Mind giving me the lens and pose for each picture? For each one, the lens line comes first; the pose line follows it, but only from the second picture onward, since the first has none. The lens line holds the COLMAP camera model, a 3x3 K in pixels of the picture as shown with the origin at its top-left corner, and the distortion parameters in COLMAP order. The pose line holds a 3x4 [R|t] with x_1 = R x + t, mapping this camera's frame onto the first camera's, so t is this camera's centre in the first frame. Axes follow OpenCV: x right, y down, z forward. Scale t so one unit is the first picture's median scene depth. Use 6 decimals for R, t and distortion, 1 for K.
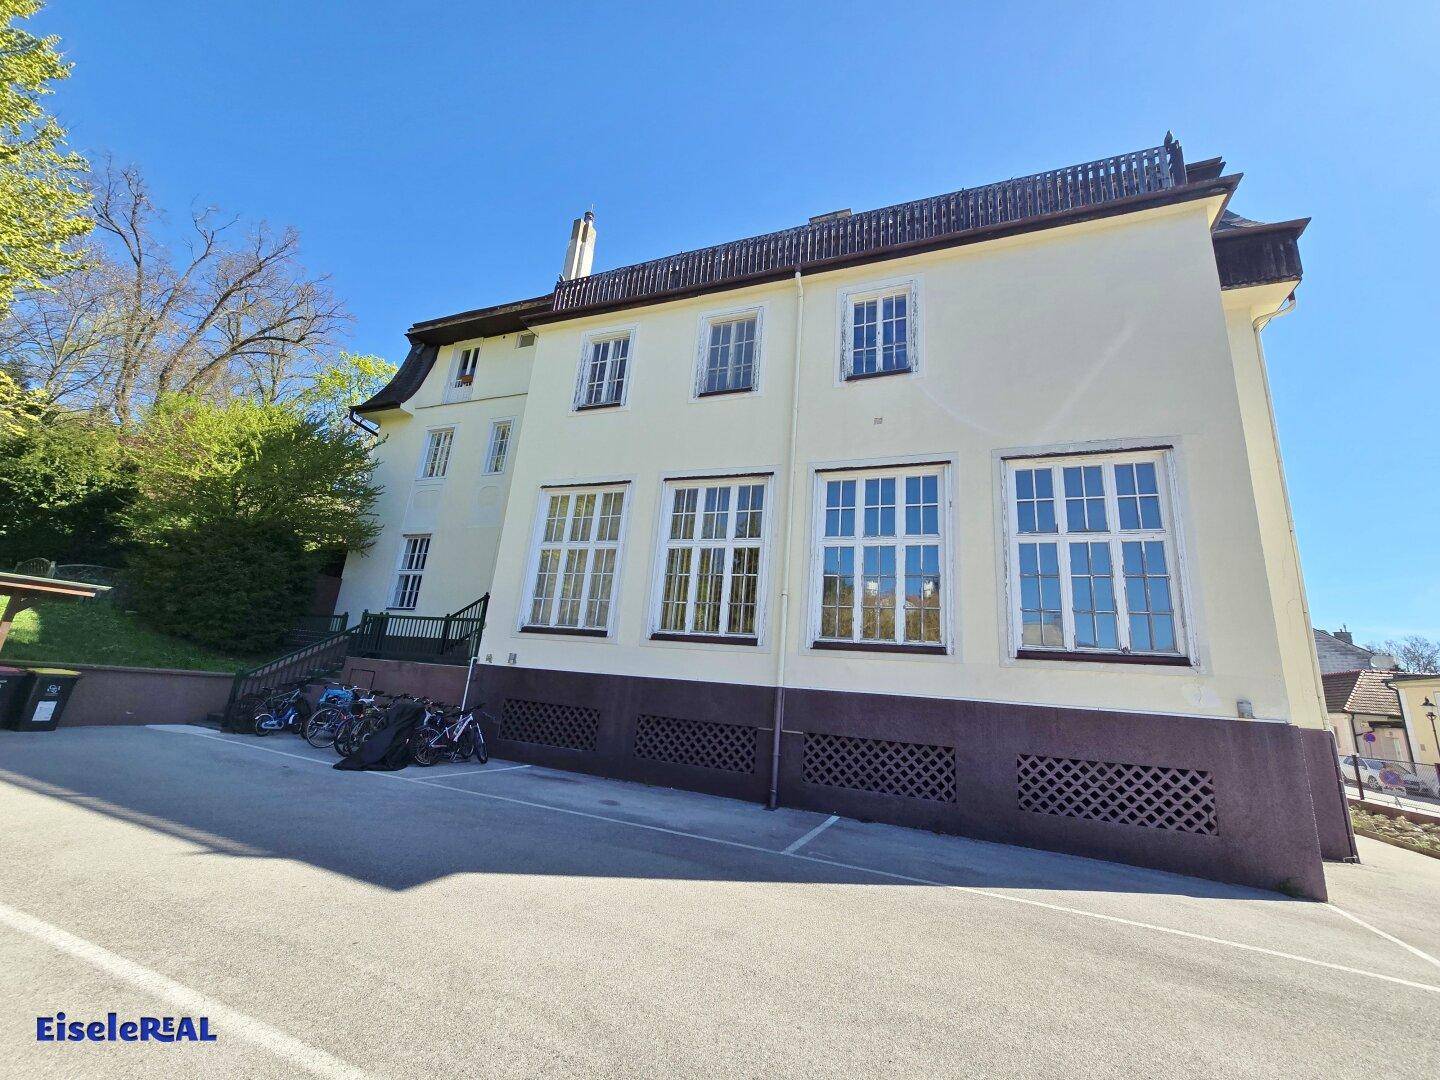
lens RADIAL K [[542.6, 0, 772.0], [0, 542.6, 572.6], [0, 0, 1]] dist [0.000640, 0.000160]
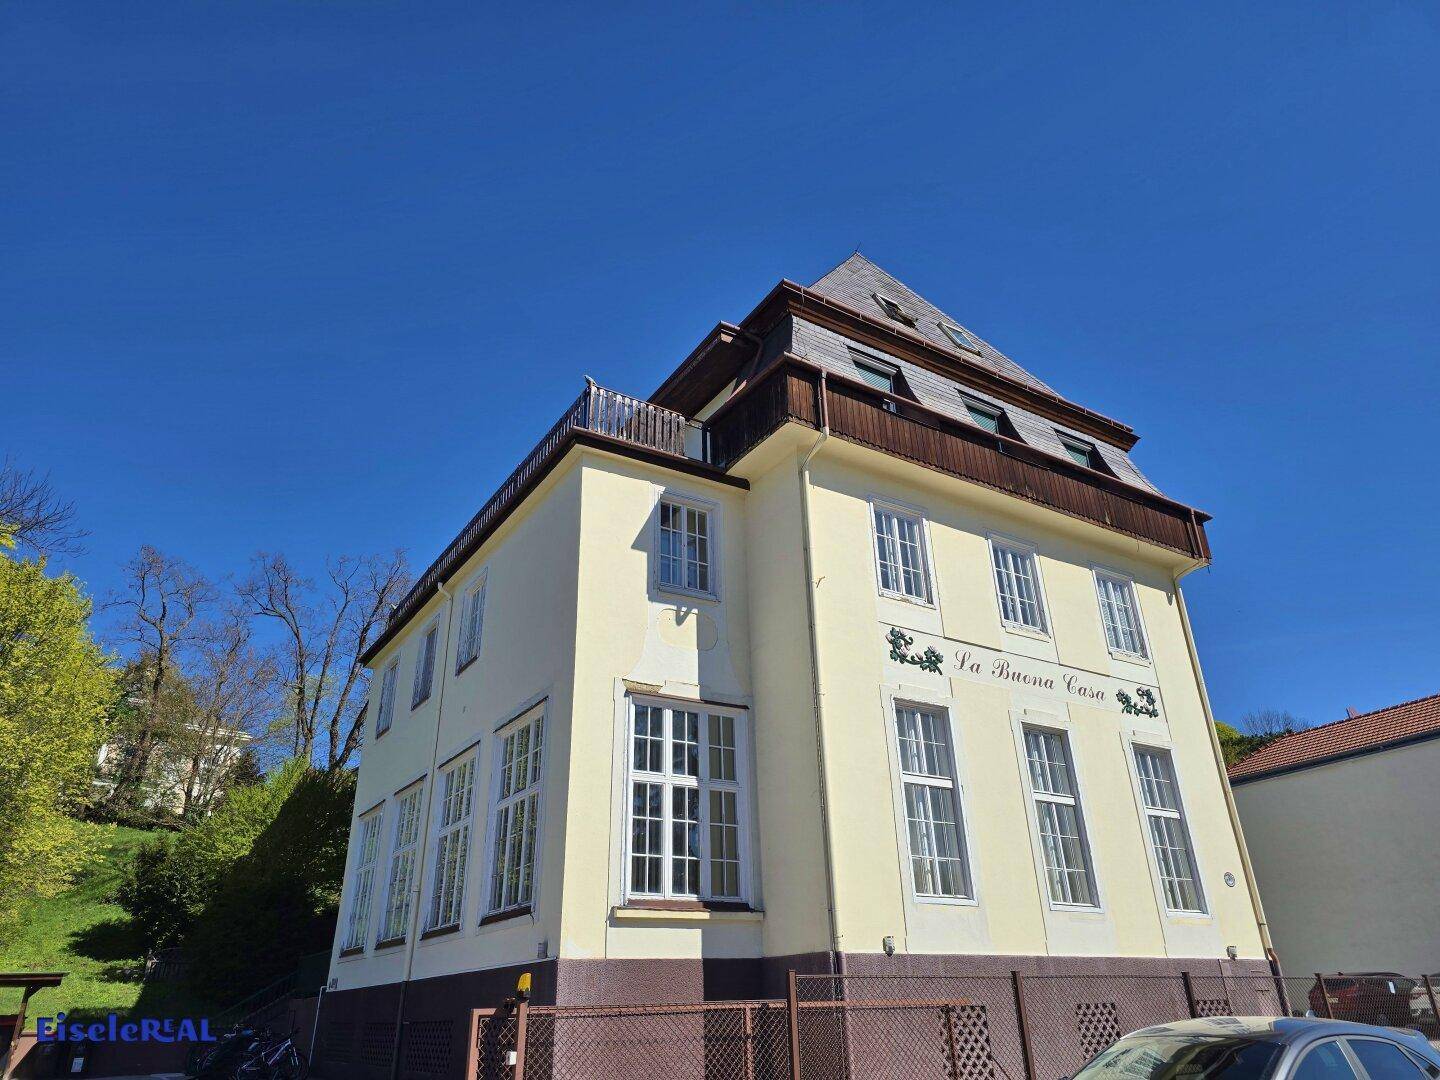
lens RADIAL K [[948.3, 0, 712.8], [0, 948.3, 545.7], [0, 0, 1]] dist [0.093906, -0.091825]
pose [[0.779214, -0.361341, -0.512111, 1.625631], [0.235728, 0.926048, -0.294734, 0.100015], [0.580739, 0.108942, 0.806768, -0.307165]]
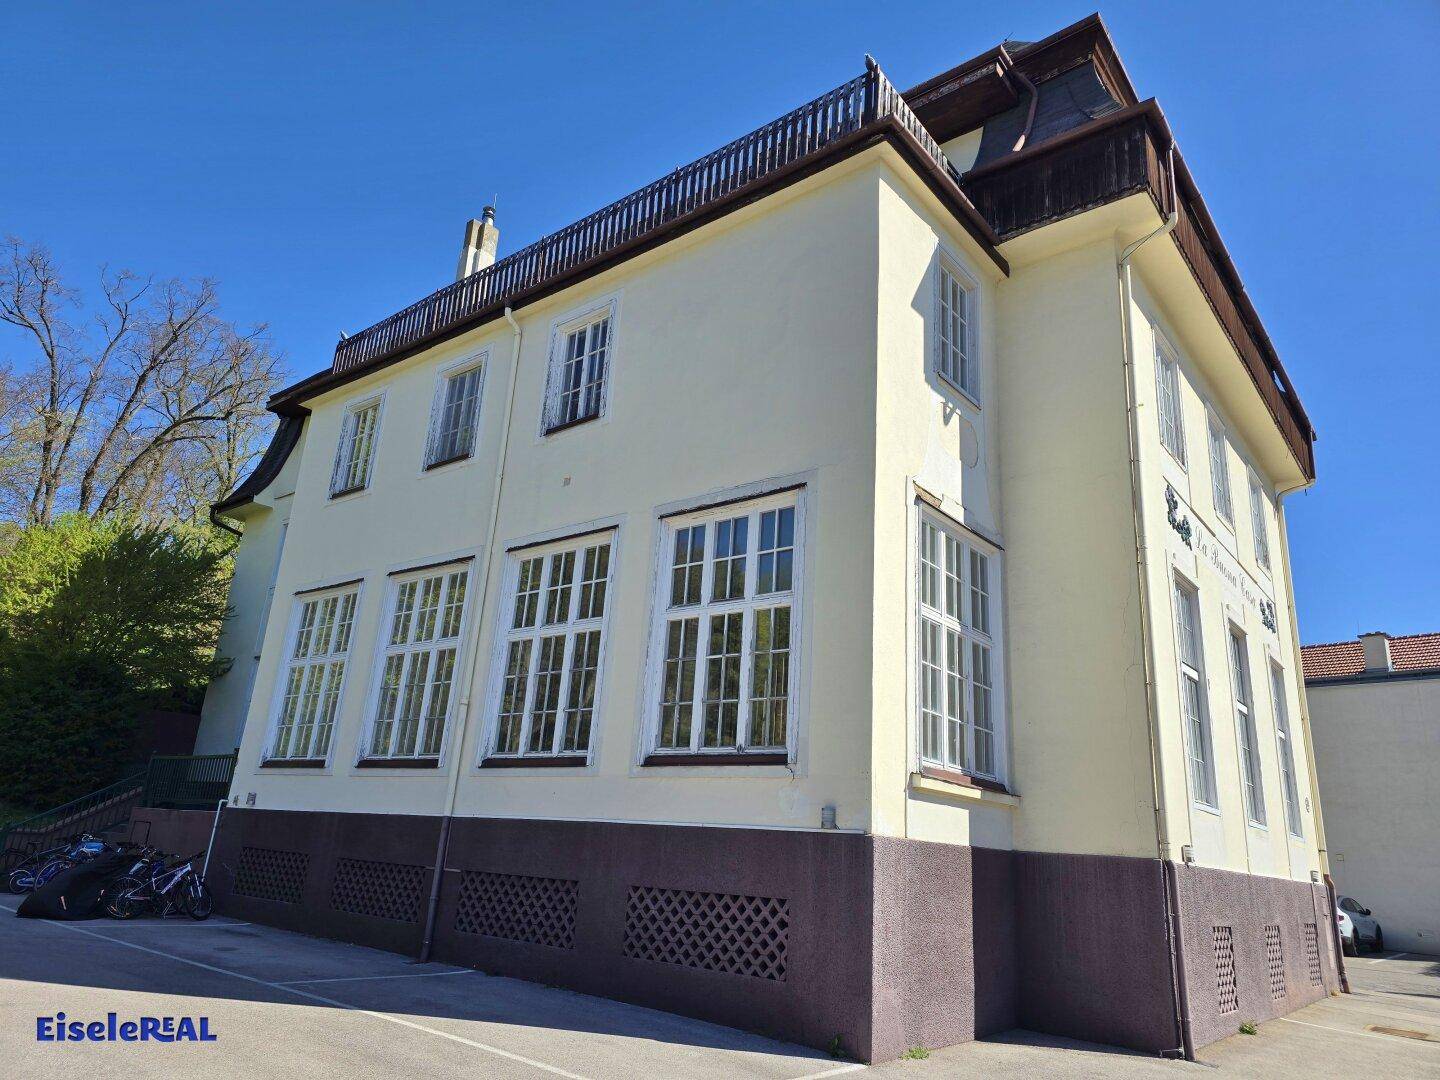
lens RADIAL K [[948.3, 0, 712.8], [0, 948.3, 545.7], [0, 0, 1]] dist [0.093906, -0.091825]
pose [[0.941235, -0.124998, -0.313771, 0.805527], [0.093934, 0.989224, -0.112302, -0.000062], [0.324427, 0.076228, 0.942834, -0.270834]]
